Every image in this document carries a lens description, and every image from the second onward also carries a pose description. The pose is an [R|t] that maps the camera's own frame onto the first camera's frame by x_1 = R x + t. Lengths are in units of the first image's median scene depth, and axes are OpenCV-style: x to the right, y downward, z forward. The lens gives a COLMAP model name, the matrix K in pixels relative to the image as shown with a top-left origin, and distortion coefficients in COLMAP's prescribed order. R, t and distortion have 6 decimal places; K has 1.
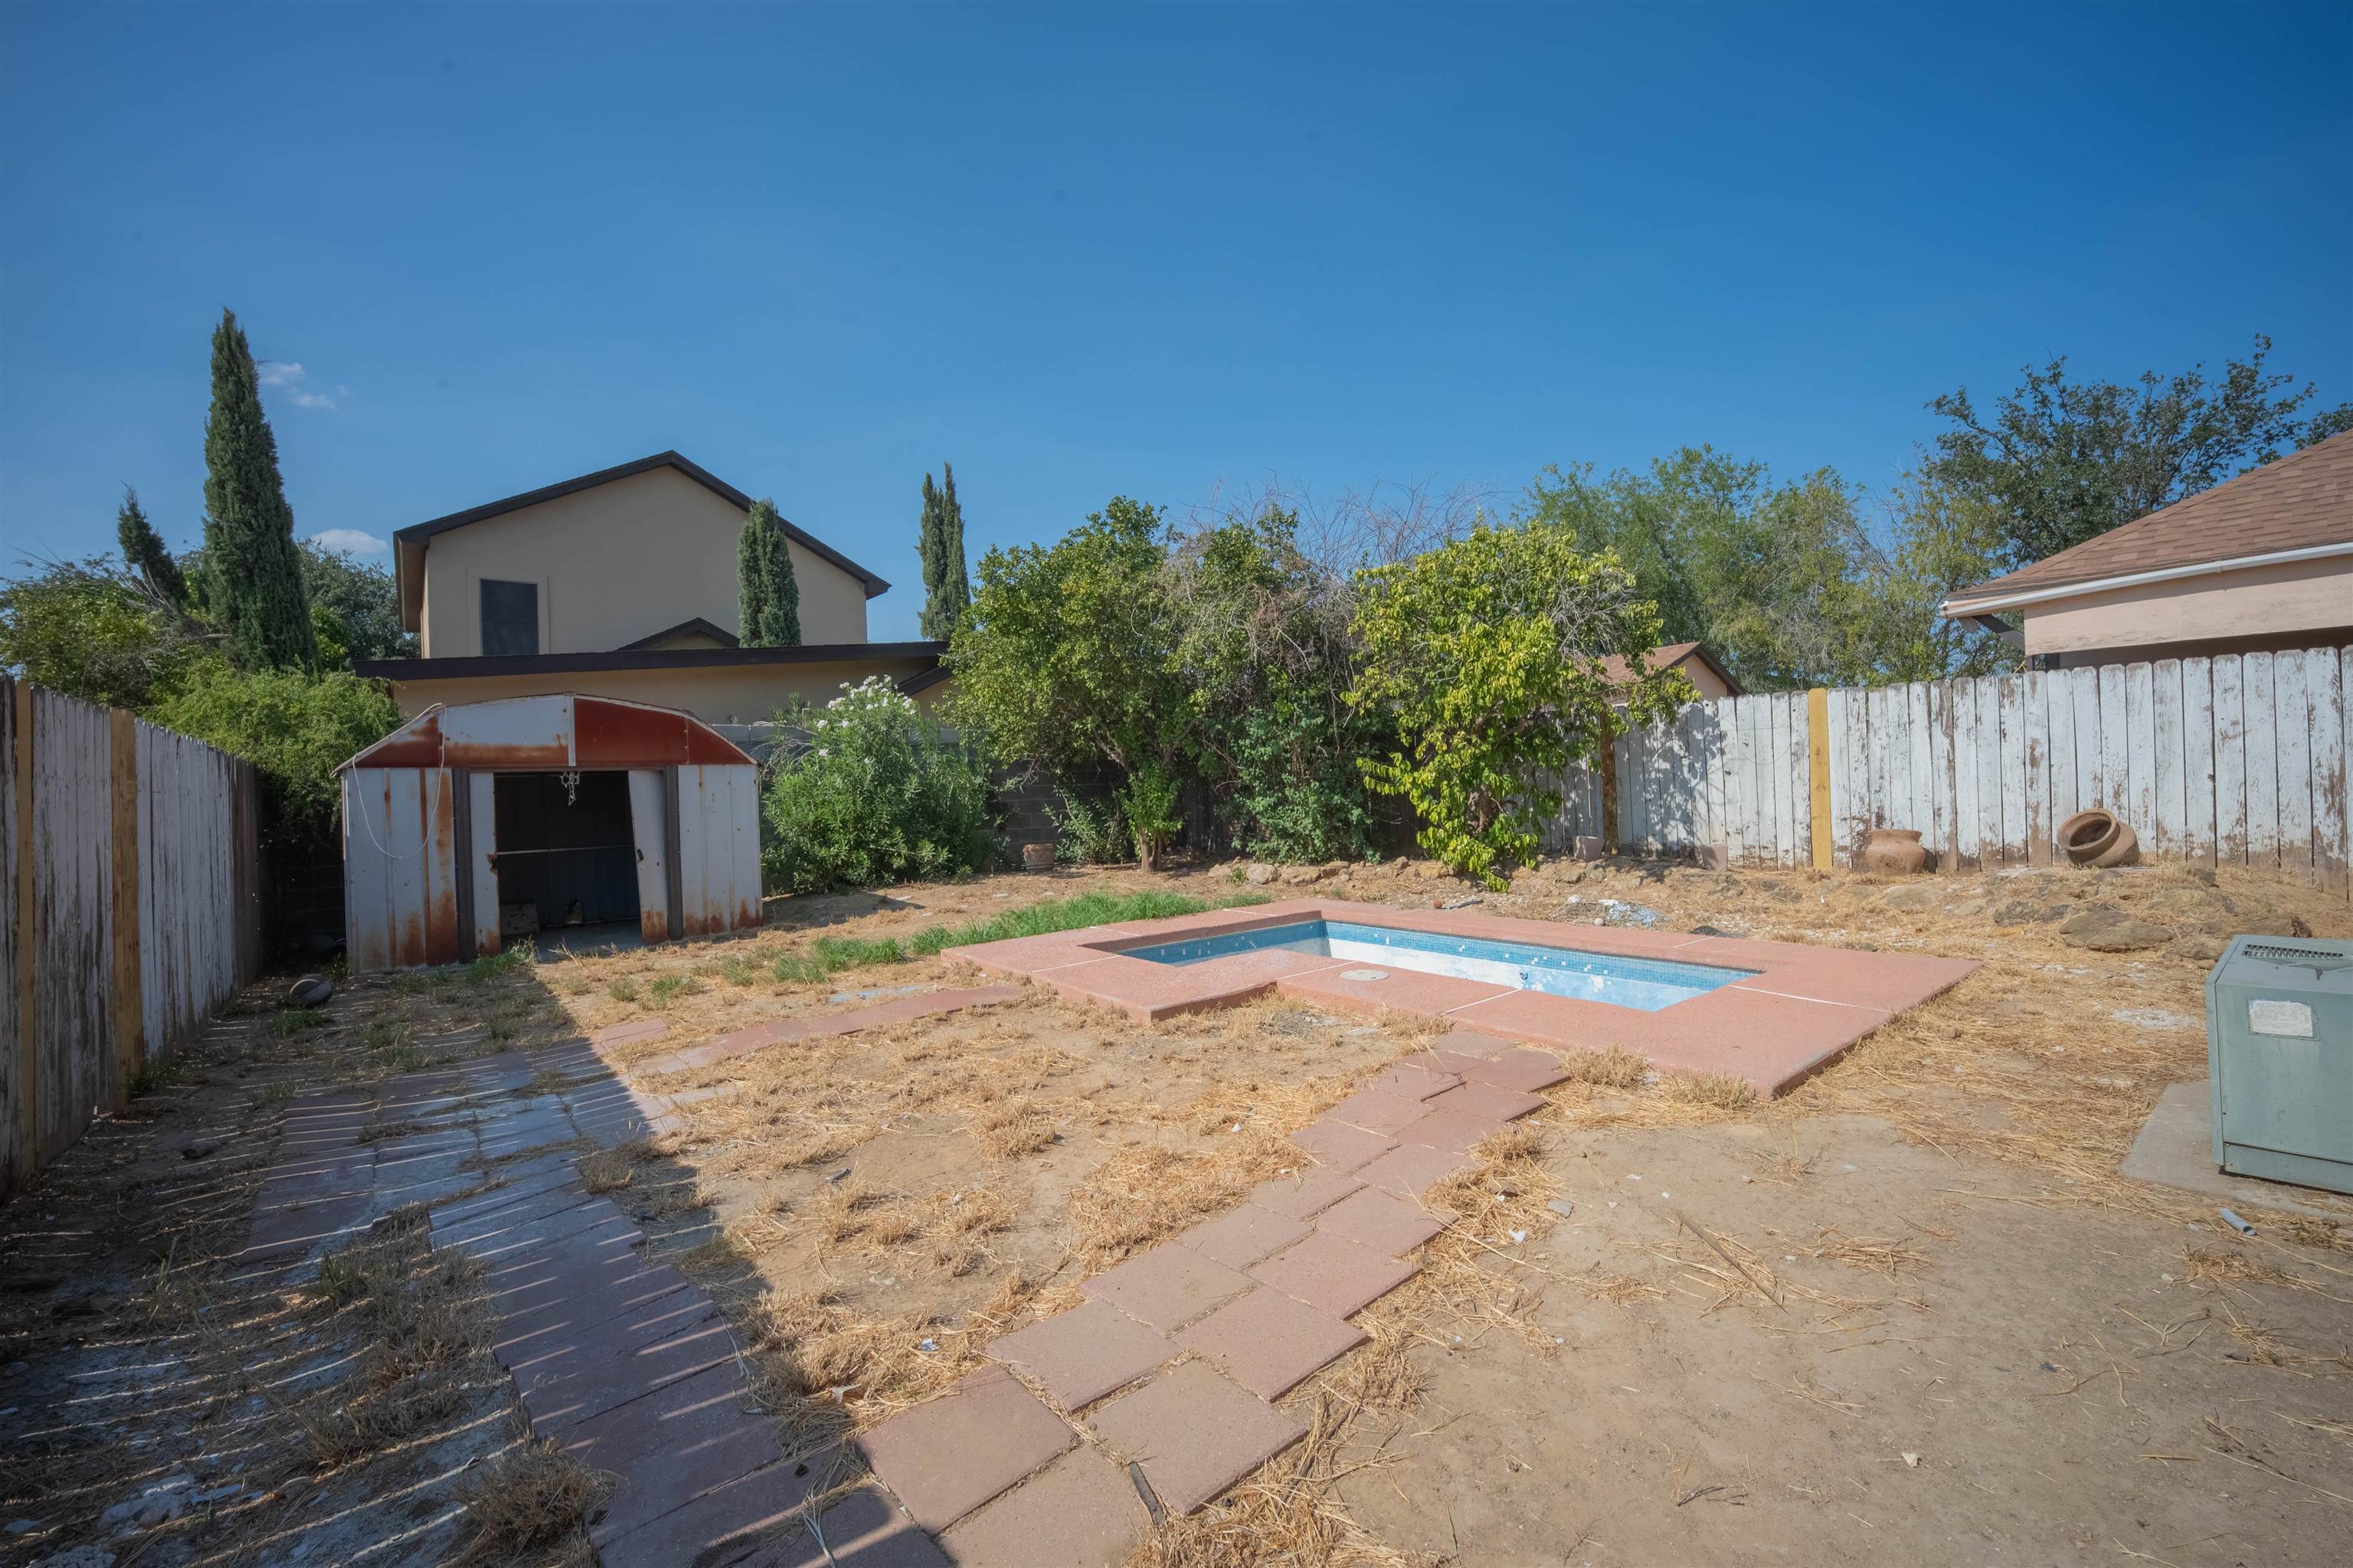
lens RADIAL K [[986.4, 0, 1176.5], [0, 986.4, 784.0], [0, 0, 1]] dist [-0.014328, -0.000134]
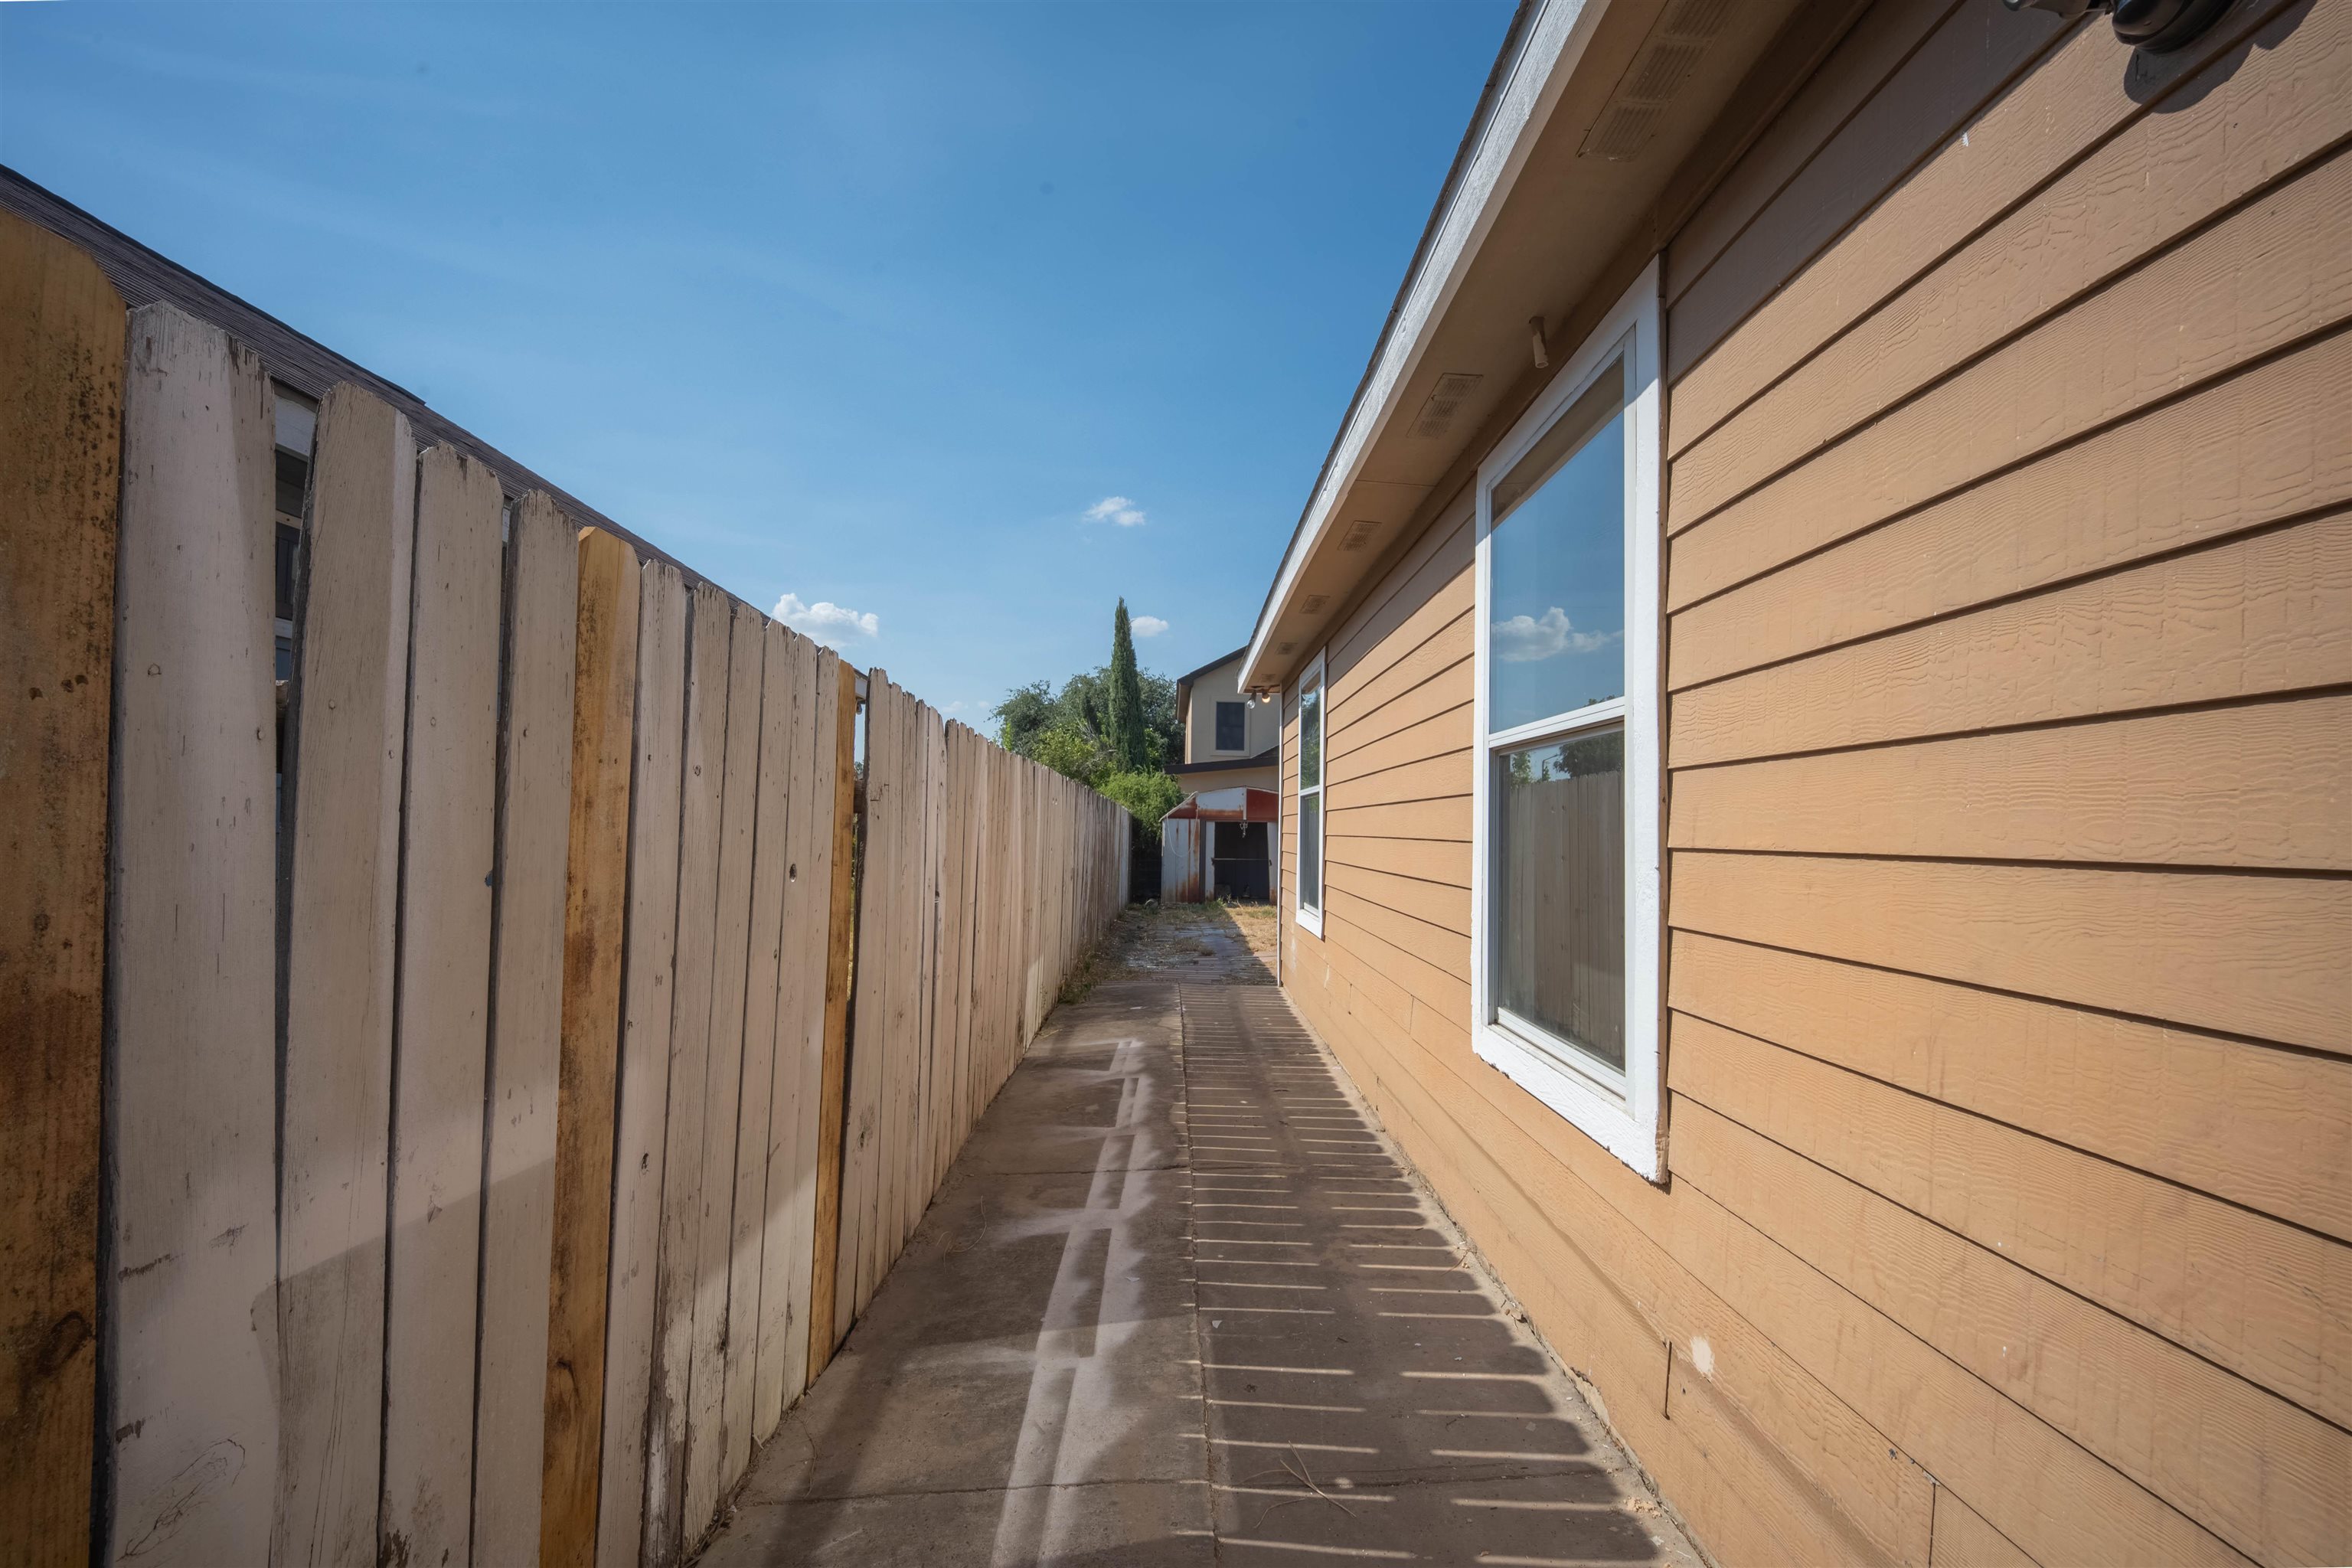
lens RADIAL K [[985.9, 0, 1176.0], [0, 985.9, 784.0], [0, 0, 1]] dist [-0.014328, -0.000134]
pose [[0.789397, 0.012782, -0.613750, 0.622739], [-0.040495, 0.998690, -0.031284, -0.023087], [0.612546, 0.049549, 0.788881, -0.848093]]
